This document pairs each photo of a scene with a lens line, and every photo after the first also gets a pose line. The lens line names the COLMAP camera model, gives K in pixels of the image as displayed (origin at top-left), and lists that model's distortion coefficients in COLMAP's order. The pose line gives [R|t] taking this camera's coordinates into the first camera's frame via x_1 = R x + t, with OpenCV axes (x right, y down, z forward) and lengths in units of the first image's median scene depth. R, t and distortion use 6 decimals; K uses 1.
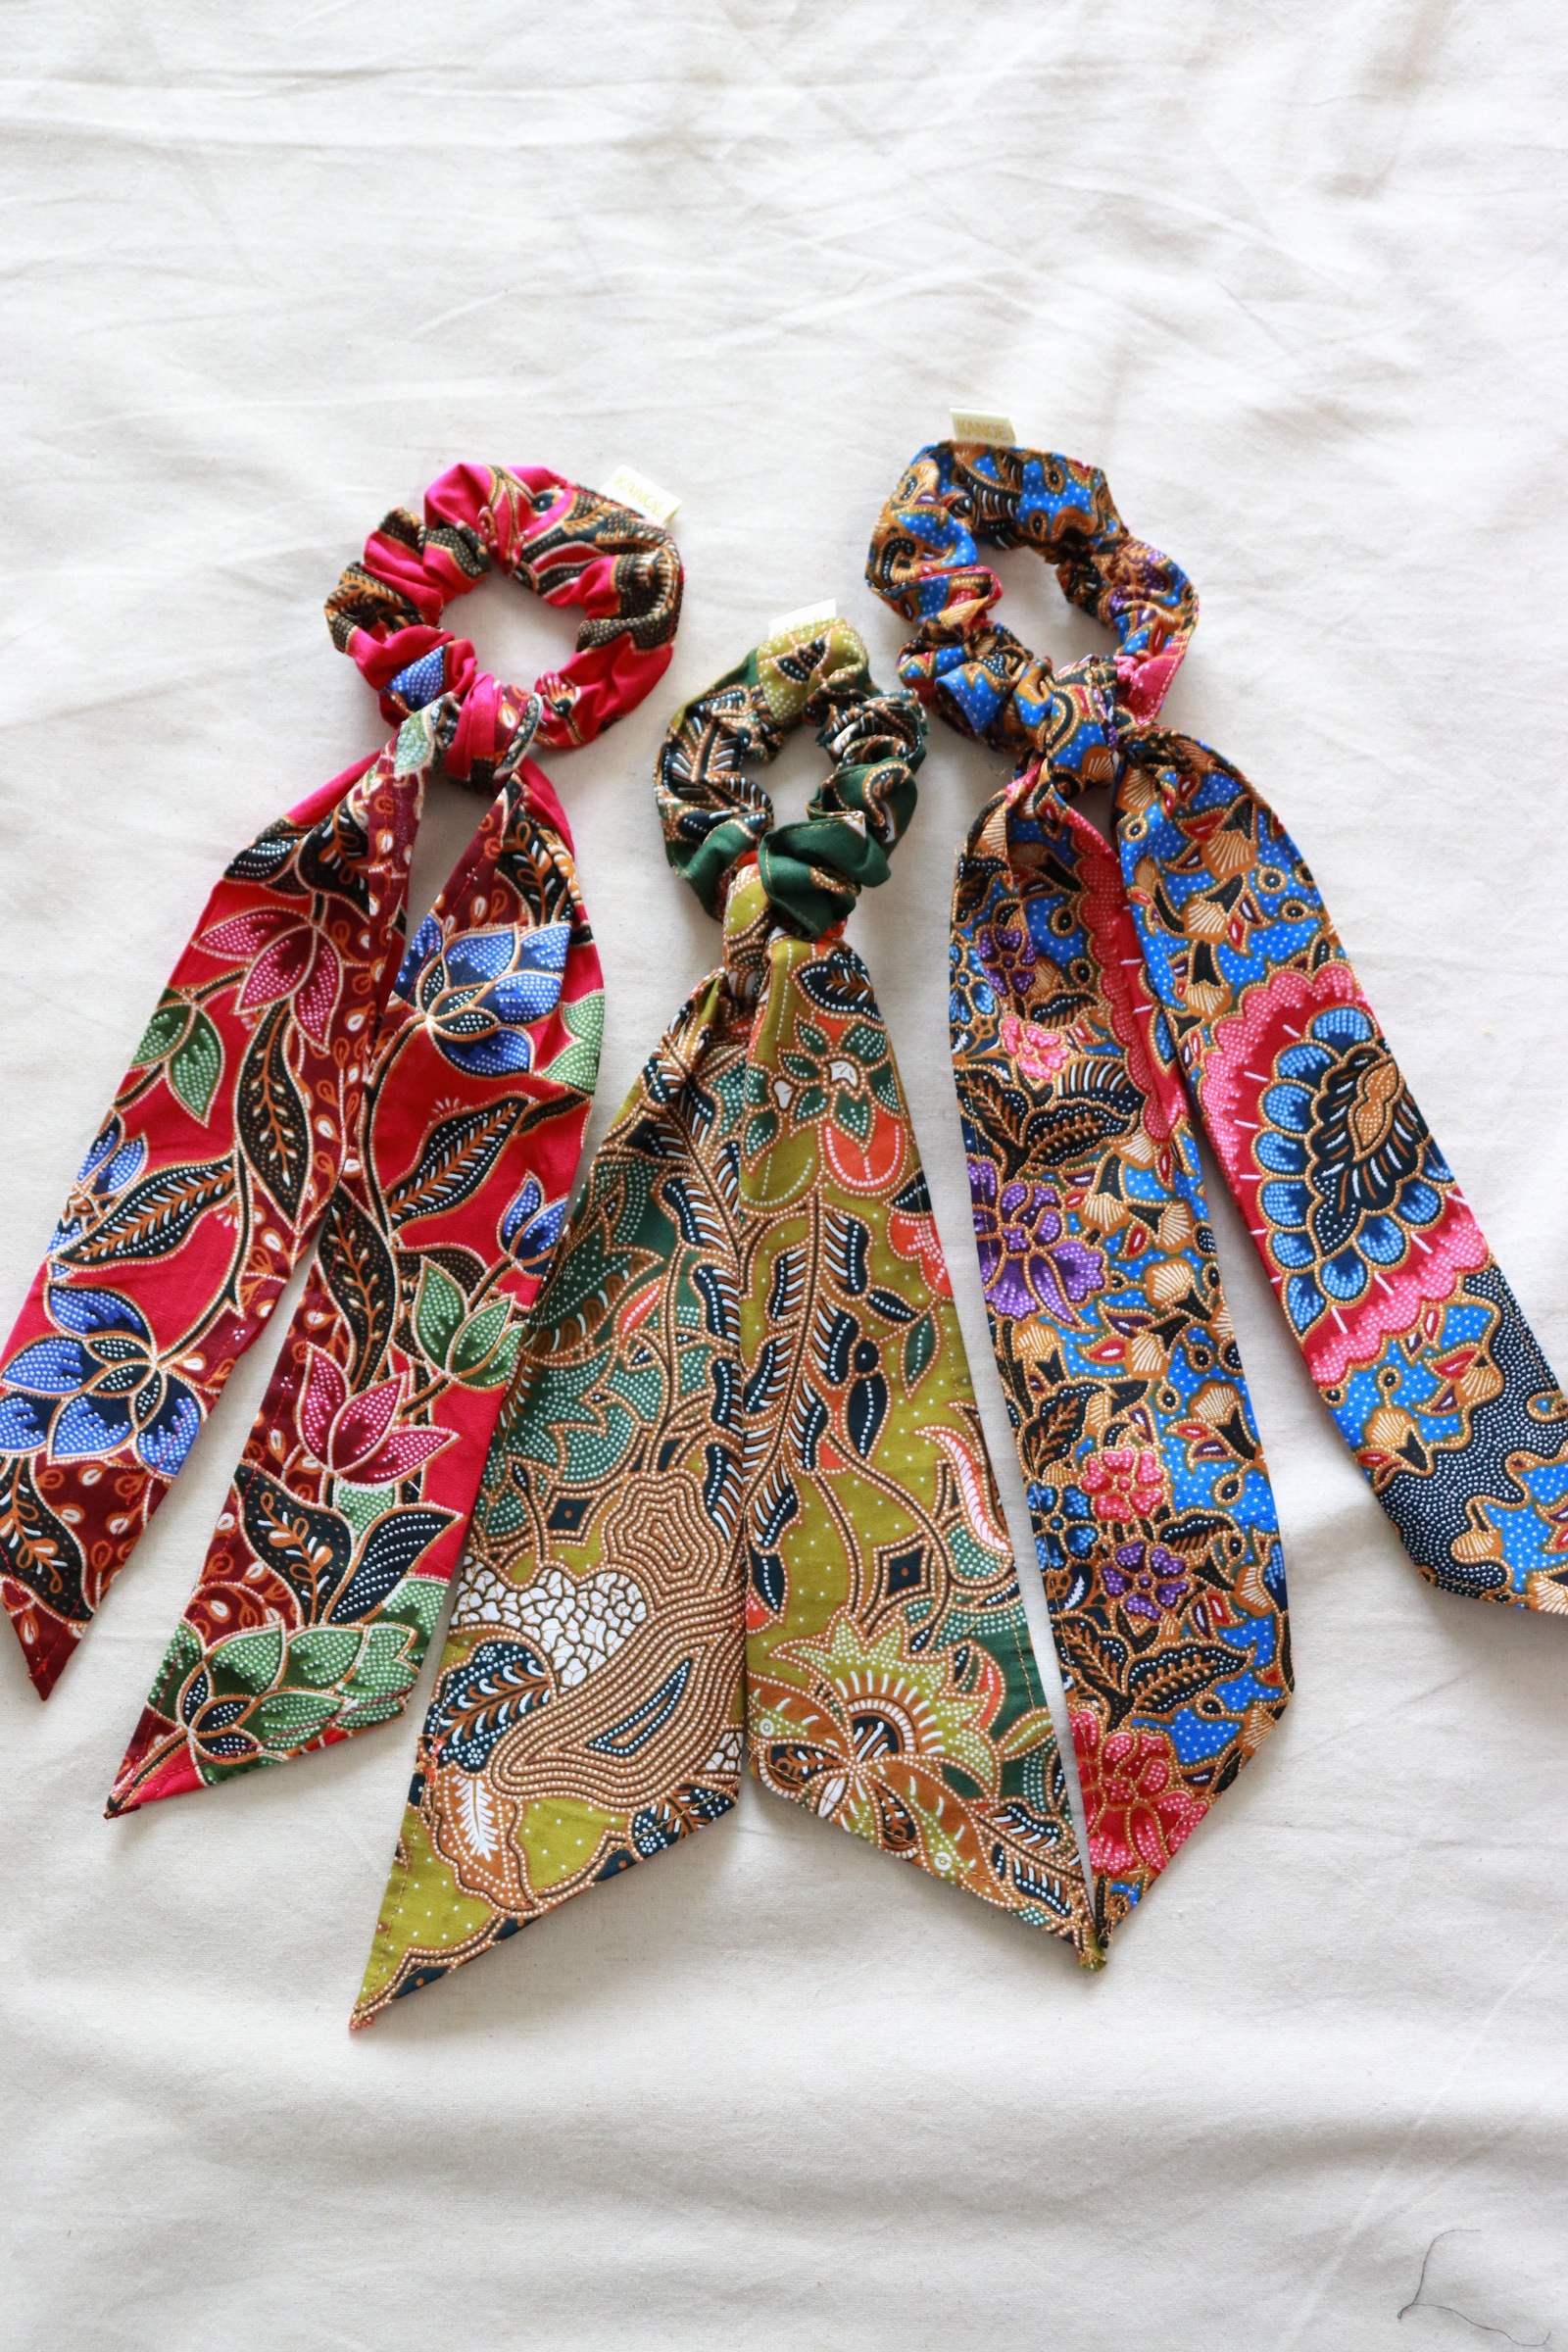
lens RADIAL K [[3699.2, 0, 776.4], [0, 3699.2, 1162.5], [0, 0, 1]] dist [0.221810, 0.000000]
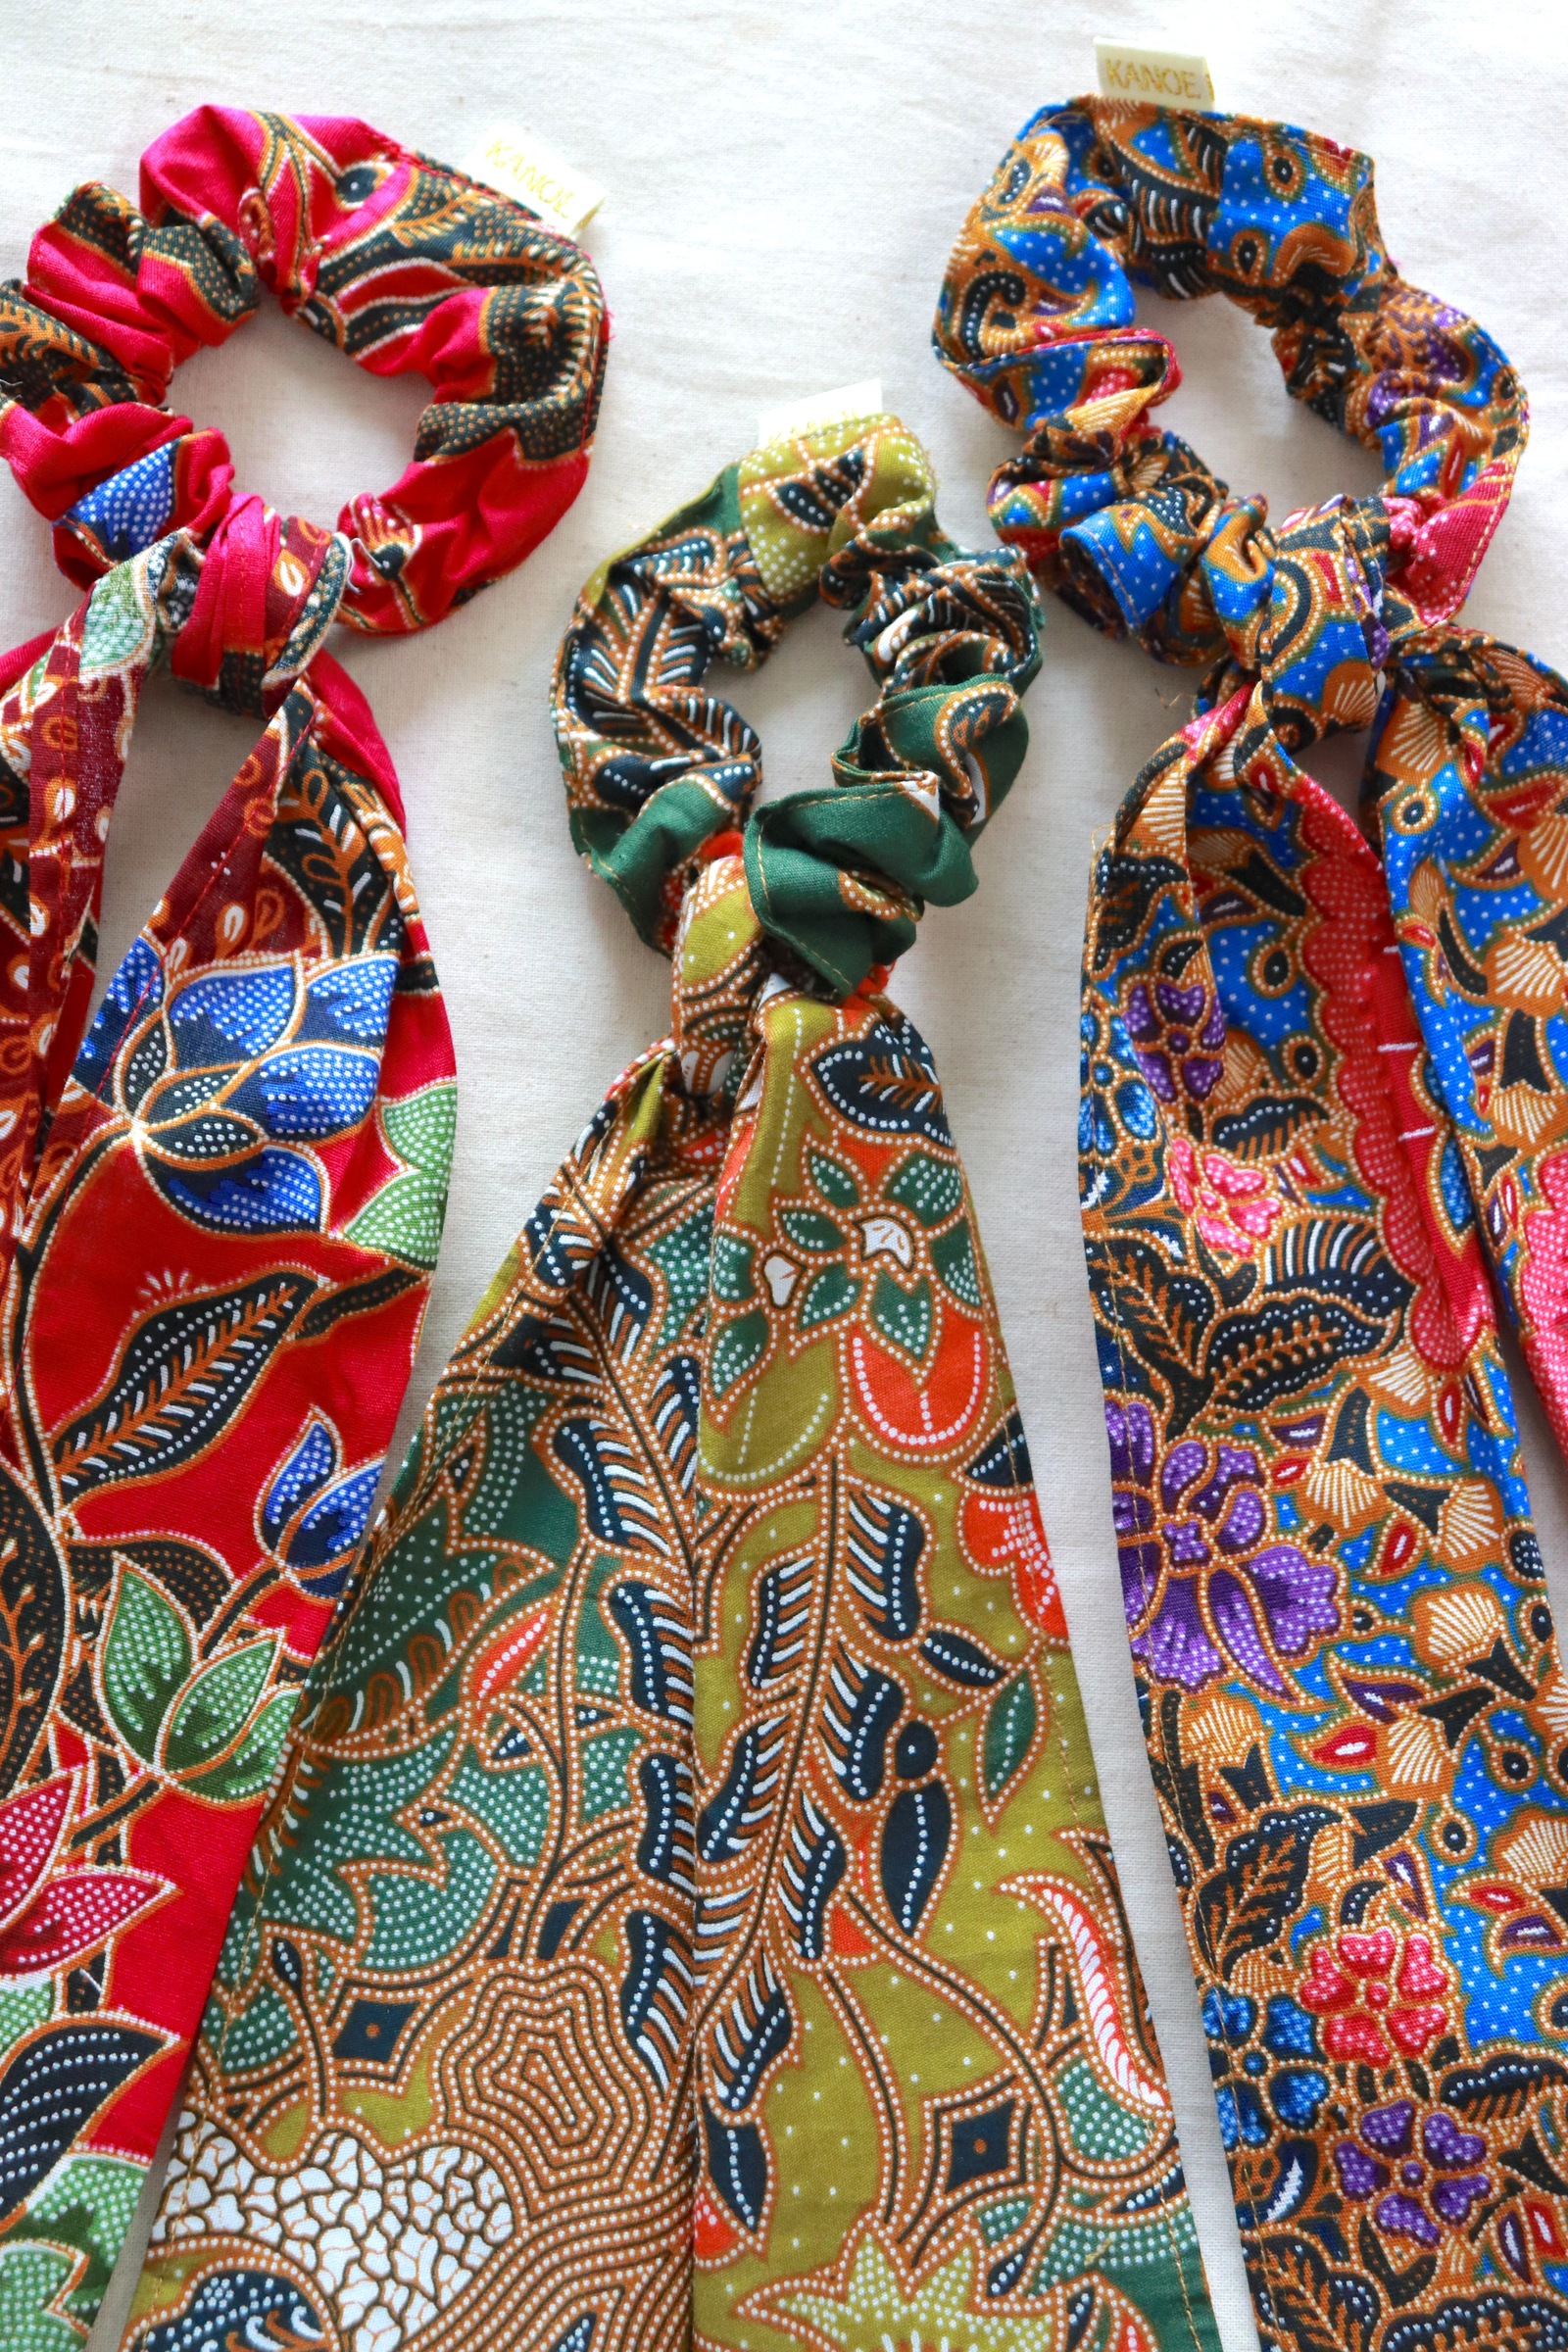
lens RADIAL K [[4370.1, 0, 777.2], [0, 4370.1, 1182.6], [0, 0, 1]] dist [0.253086, 0.000000]
pose [[0.998084, 0.020717, 0.058310, -0.036698], [-0.023155, 0.998872, 0.041453, -0.059494], [-0.057386, -0.042724, 0.997438, 0.343689]]
